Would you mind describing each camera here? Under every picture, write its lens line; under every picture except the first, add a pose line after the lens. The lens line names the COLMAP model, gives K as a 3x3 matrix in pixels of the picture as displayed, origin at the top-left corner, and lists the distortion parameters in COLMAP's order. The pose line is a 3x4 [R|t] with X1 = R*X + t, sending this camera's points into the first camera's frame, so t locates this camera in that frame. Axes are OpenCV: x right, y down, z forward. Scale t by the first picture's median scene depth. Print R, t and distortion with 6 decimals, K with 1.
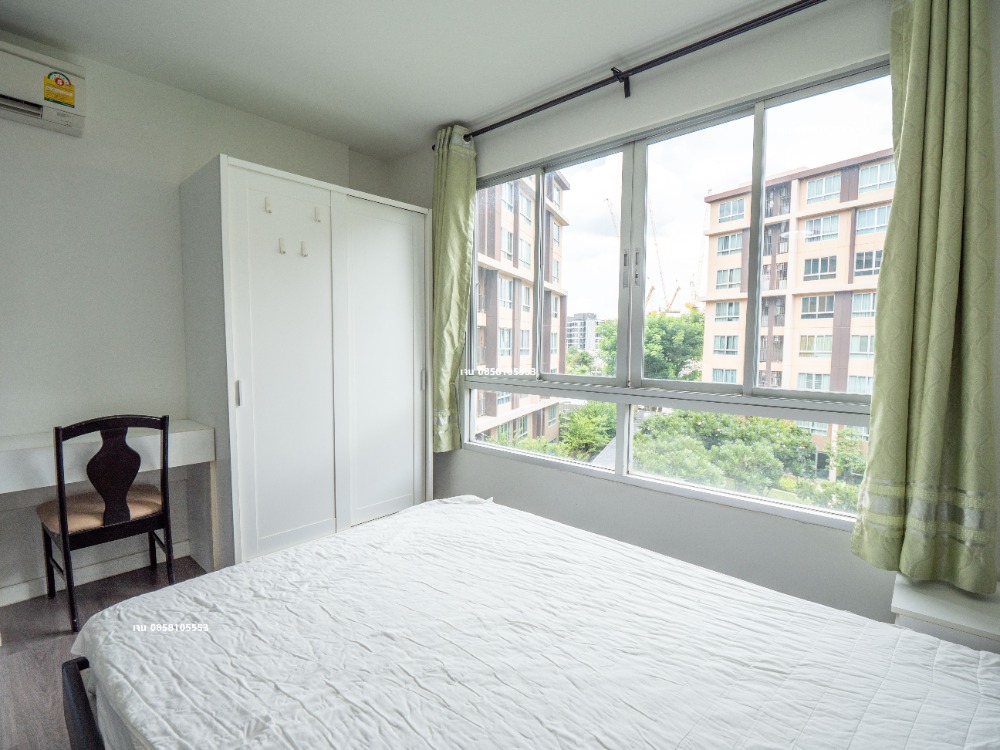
lens RADIAL K [[489.7, 0, 500.7], [0, 489.7, 377.6], [0, 0, 1]] dist [-0.010750, -0.001108]
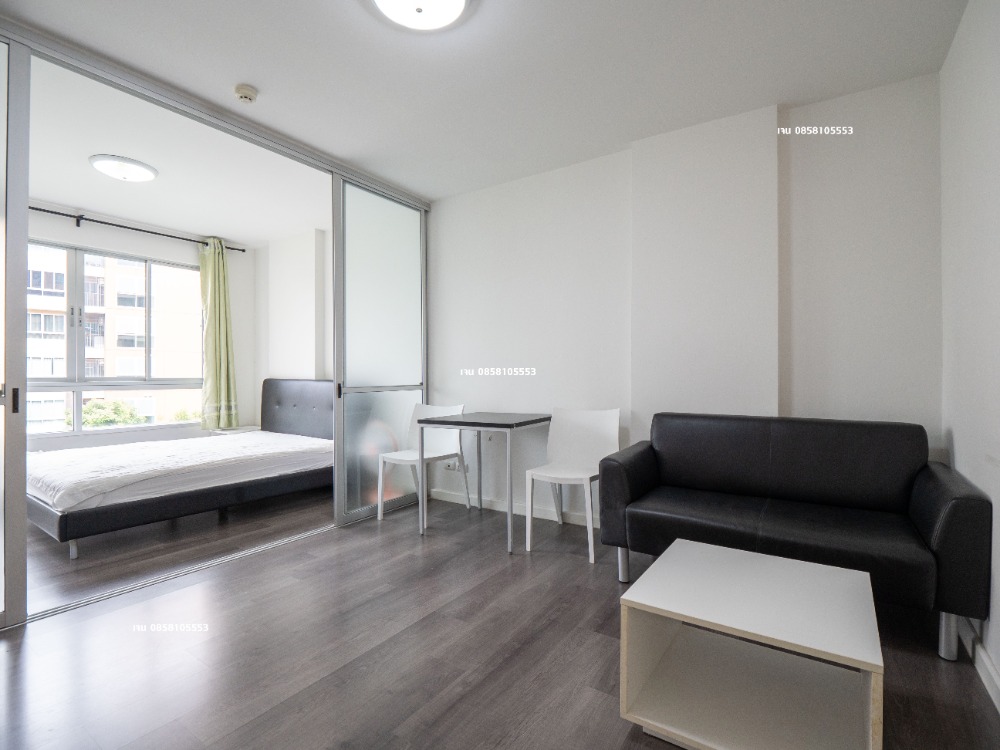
lens RADIAL K [[485.9, 0, 499.7], [0, 485.9, 375.0], [0, 0, 1]] dist [-0.014789, -0.001338]
pose [[-0.139961, -0.011613, 0.990089, -1.396103], [0.063609, 0.997760, 0.020695, 0.044954], [-0.988112, 0.065875, -0.138909, -0.238789]]
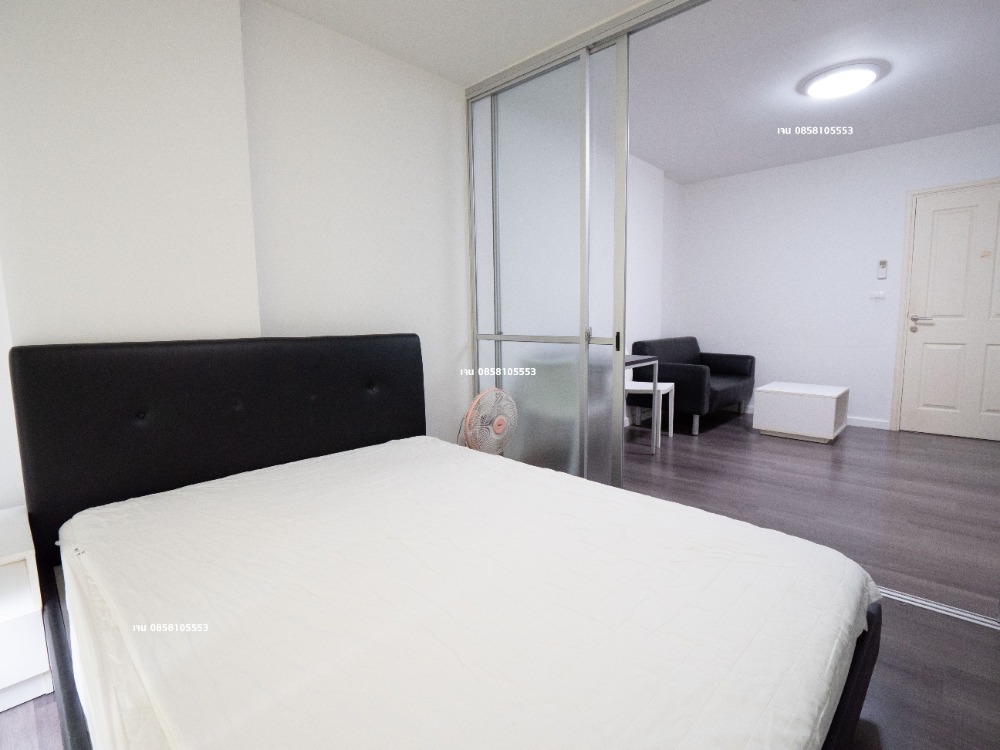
lens RADIAL K [[504.7, 0, 493.4], [0, 504.7, 370.3], [0, 0, 1]] dist [-0.001823, -0.000553]
pose [[-0.999827, 0.005826, 0.017642, -0.045435], [0.008950, 0.983155, 0.182553, -0.048159], [-0.016282, 0.182680, -0.983038, 0.917608]]
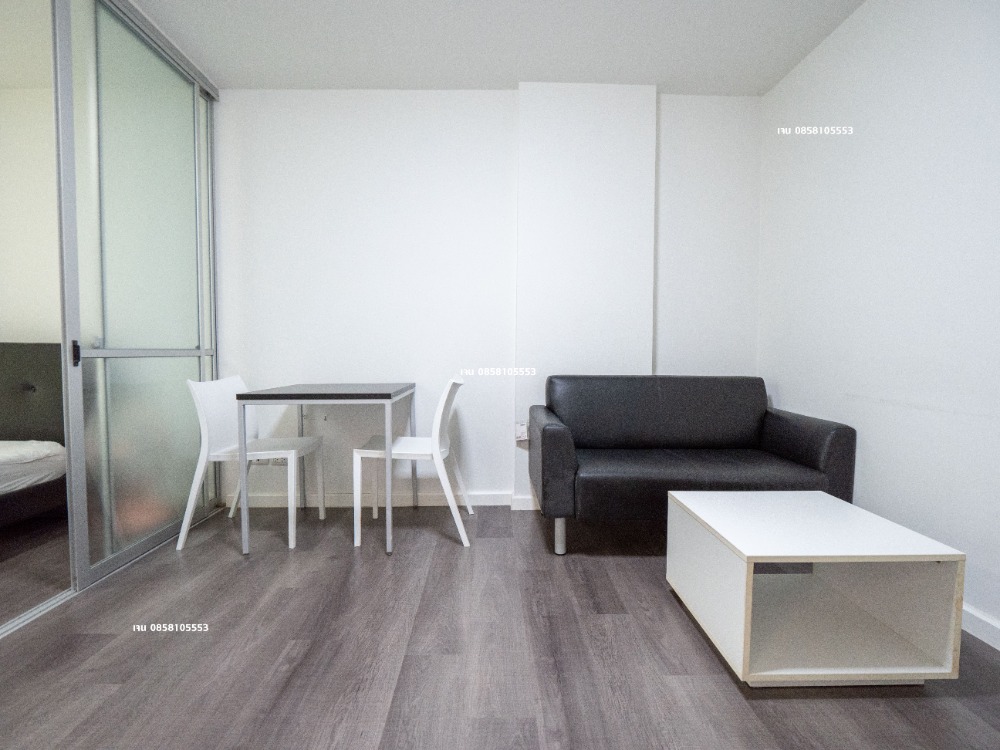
lens RADIAL K [[485.9, 0, 494.5], [0, 485.9, 374.6], [0, 0, 1]] dist [-0.012768, -0.000625]
pose [[-0.678599, -0.045857, 0.733076, -1.098500], [0.035433, 0.994844, 0.095031, 0.064819], [-0.733654, 0.090463, -0.673475, 0.027427]]
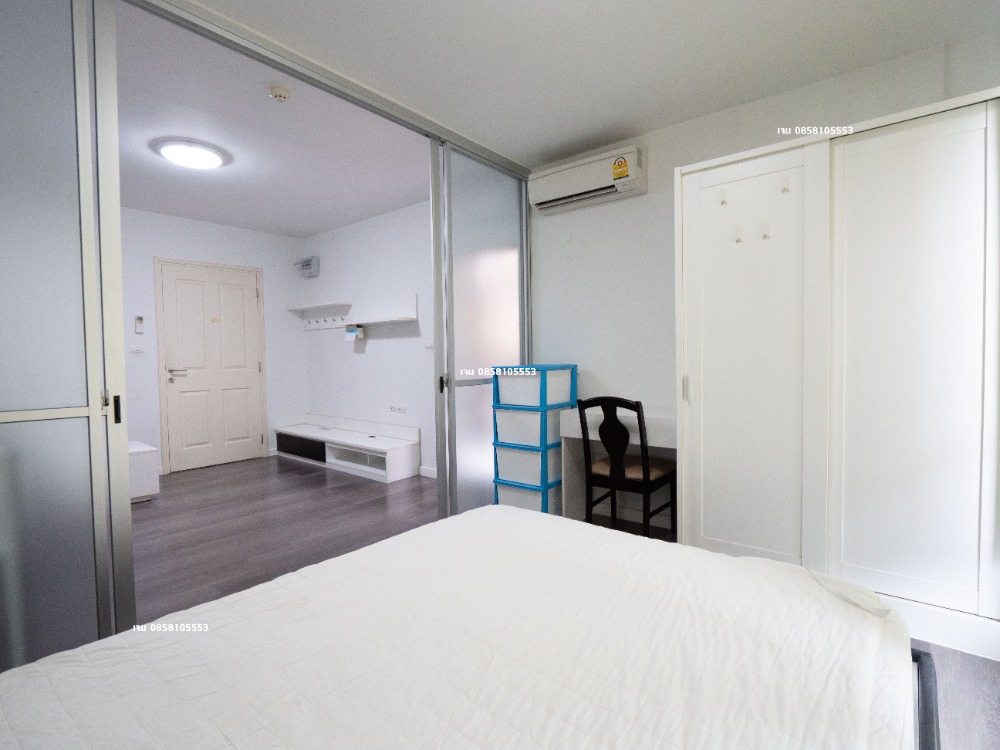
lens RADIAL K [[485.9, 0, 494.5], [0, 485.9, 374.6], [0, 0, 1]] dist [-0.012768, -0.000625]
pose [[0.037565, 0.027187, -0.998924, 0.369883], [-0.053375, 0.998257, 0.025162, 0.000115], [0.997868, 0.052373, 0.038951, 0.414956]]
